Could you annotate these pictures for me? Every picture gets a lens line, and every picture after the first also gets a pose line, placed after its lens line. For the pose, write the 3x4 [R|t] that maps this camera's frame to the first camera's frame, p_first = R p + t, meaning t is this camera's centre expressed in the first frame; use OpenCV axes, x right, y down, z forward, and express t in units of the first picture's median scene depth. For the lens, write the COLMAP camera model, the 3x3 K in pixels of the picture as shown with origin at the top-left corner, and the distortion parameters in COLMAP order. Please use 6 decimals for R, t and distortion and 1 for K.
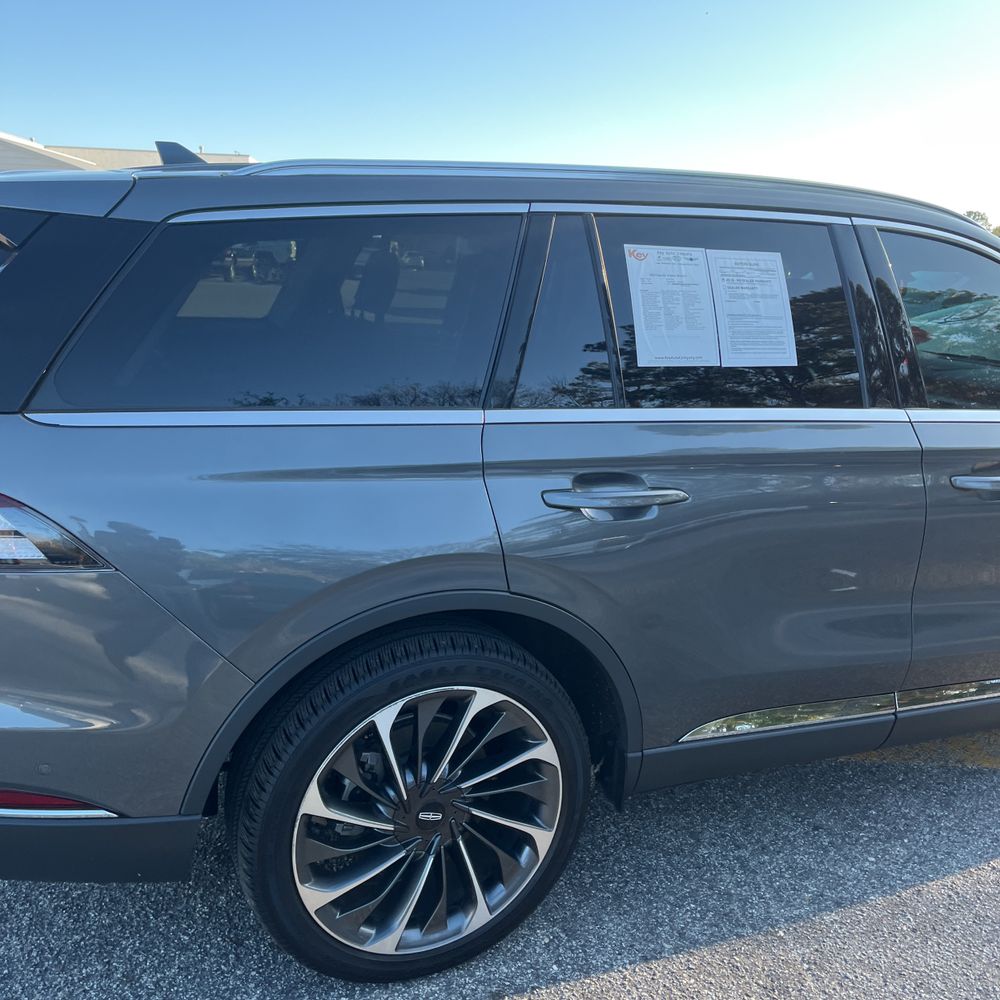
lens RADIAL K [[1022.2, 0, 508.6], [0, 1022.2, 498.4], [0, 0, 1]] dist [0.020795, 0.000000]
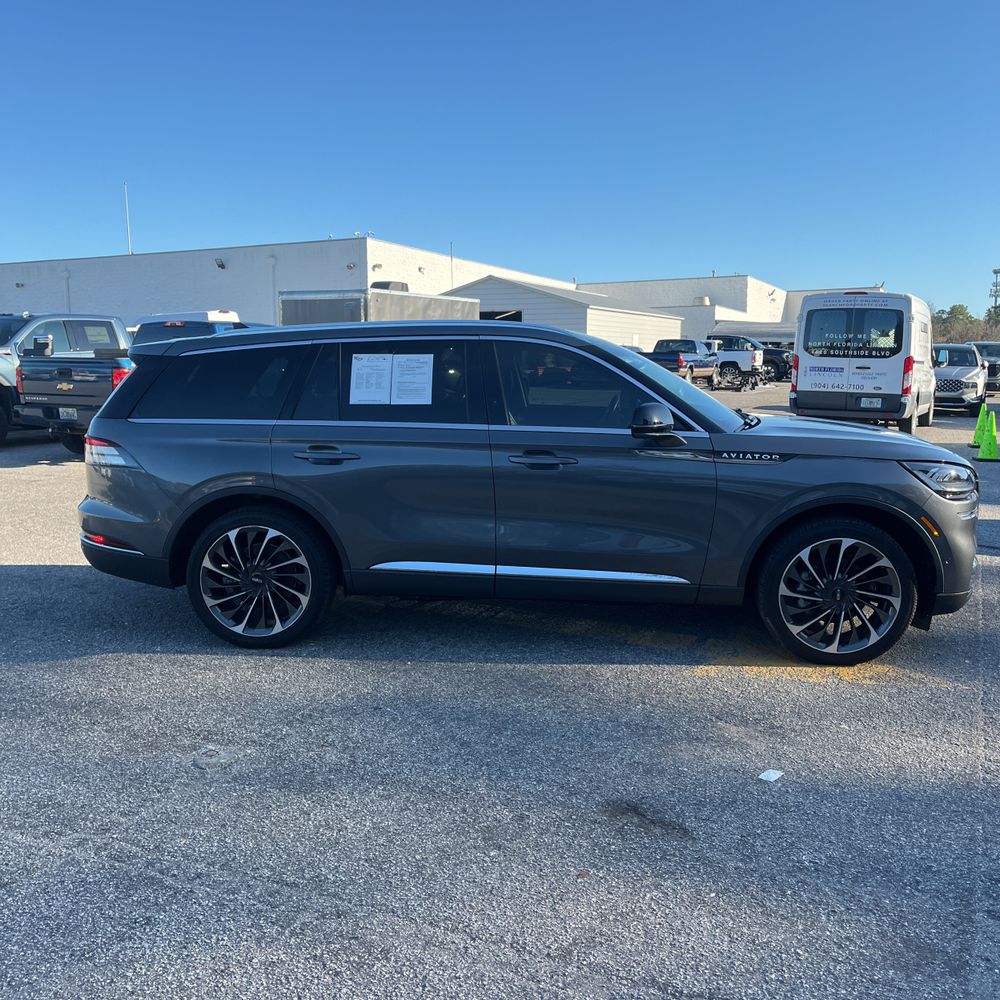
lens RADIAL K [[1022.2, 0, 493.5], [0, 1022.2, 494.7], [0, 0, 1]] dist [0.020795, 0.000000]
pose [[0.862568, 0.017451, -0.505639, 1.612229], [-0.072070, 0.993452, -0.088657, 0.266874], [0.500781, 0.112914, 0.858178, -0.852045]]
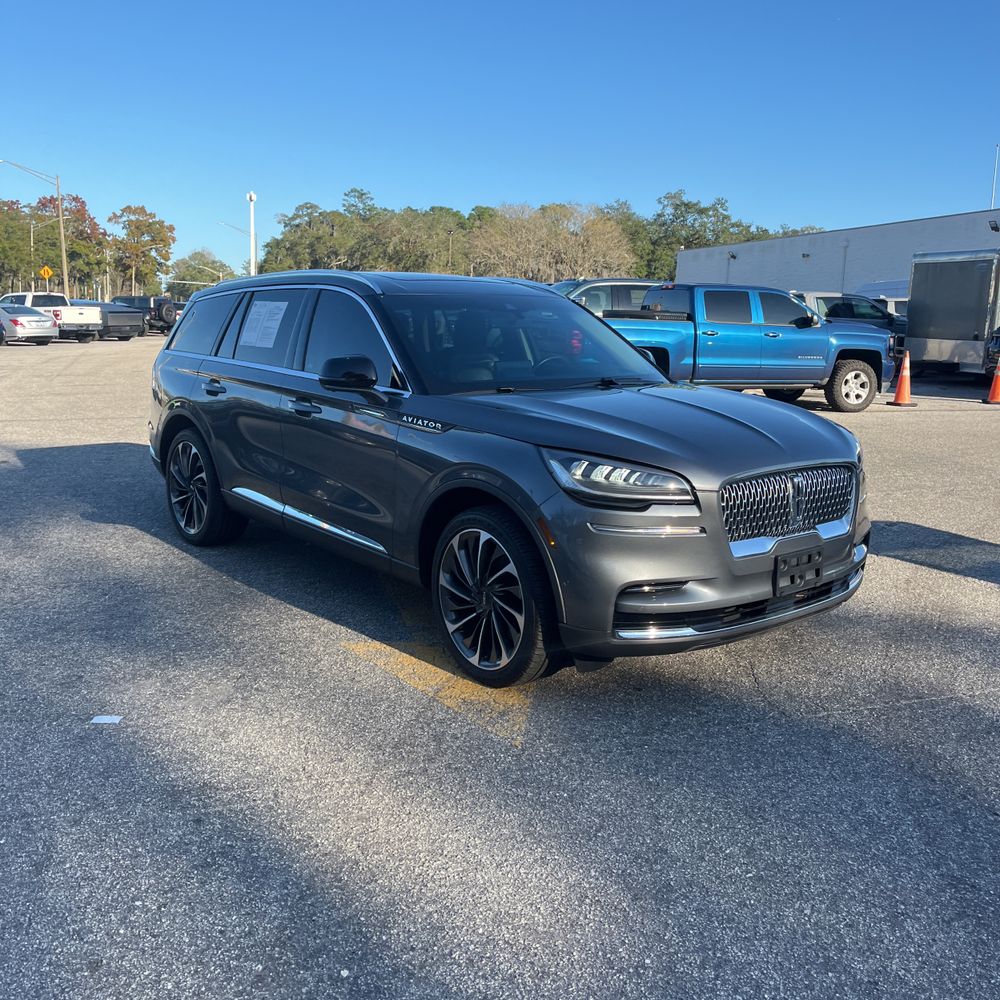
lens RADIAL K [[1022.2, 0, 491.0], [0, 1022.2, 511.8], [0, 0, 1]] dist [0.020795, 0.000000]
pose [[0.244975, 0.143514, -0.958849, 2.918001], [-0.240881, 0.966983, 0.083189, -0.084575], [0.939129, 0.210589, 0.271456, 0.966614]]
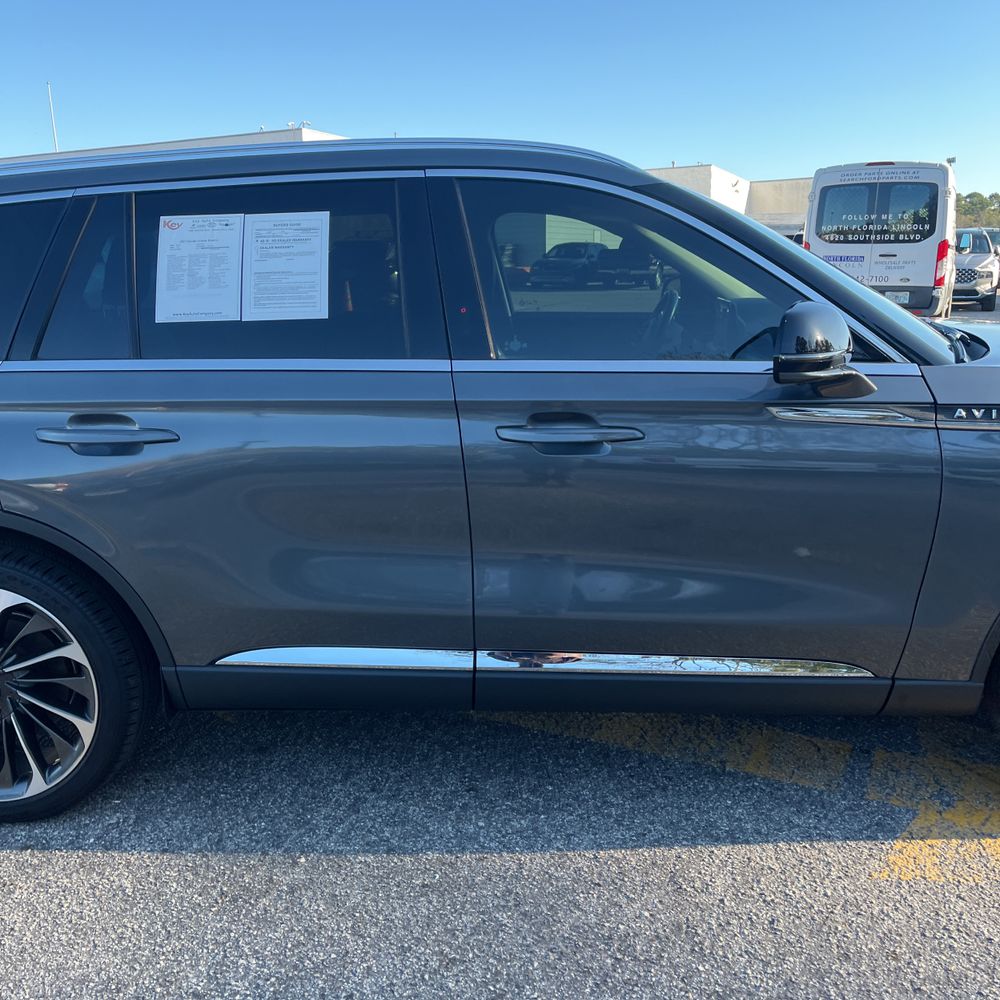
lens RADIAL K [[1022.2, 0, 495.7], [0, 1022.2, 496.0], [0, 0, 1]] dist [0.020795, 0.000000]
pose [[0.885371, 0.033740, -0.463658, 0.983279], [-0.038018, 0.999277, 0.000121, 0.047743], [0.463327, 0.017520, 0.886014, 0.169230]]
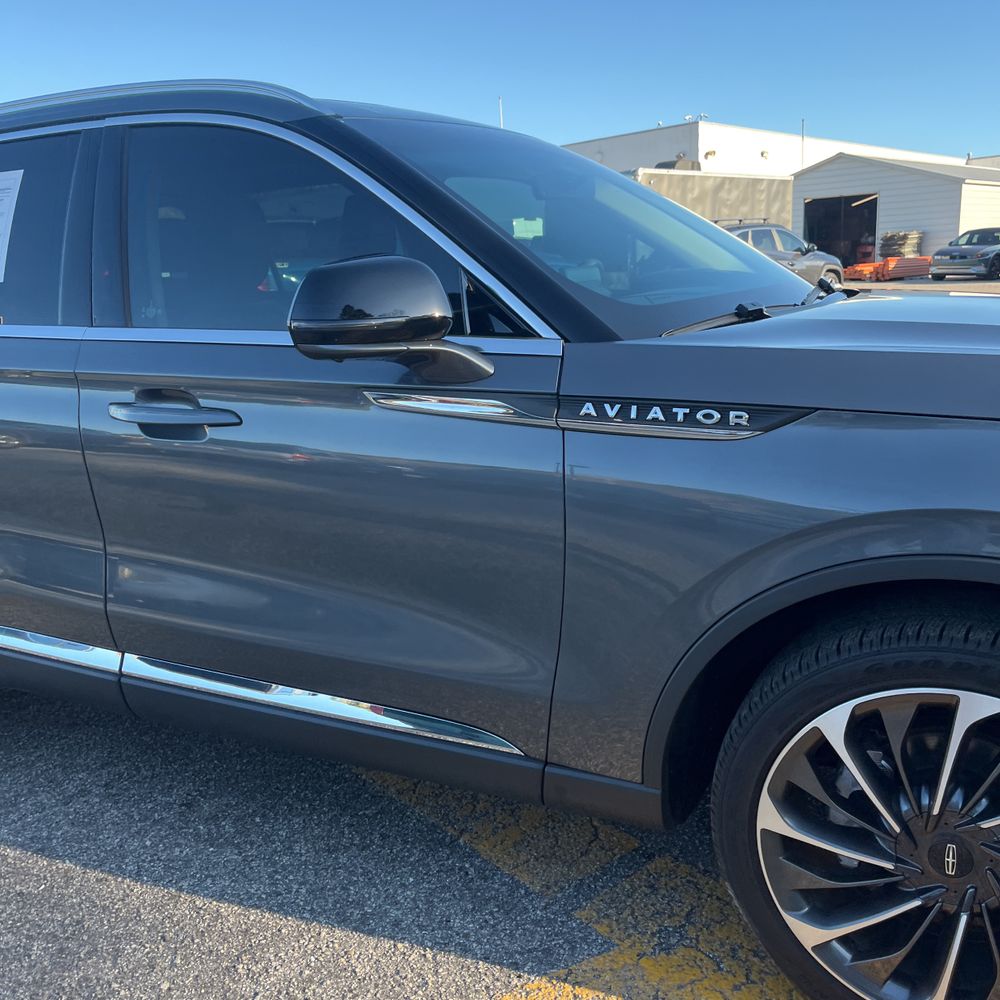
lens RADIAL K [[1022.2, 0, 484.6], [0, 1022.2, 504.4], [0, 0, 1]] dist [0.020795, 0.000000]
pose [[0.624638, 0.100022, -0.774482, 1.452299], [-0.108890, 0.993230, 0.040450, -0.007404], [0.773285, 0.059067, 0.631301, 0.790903]]
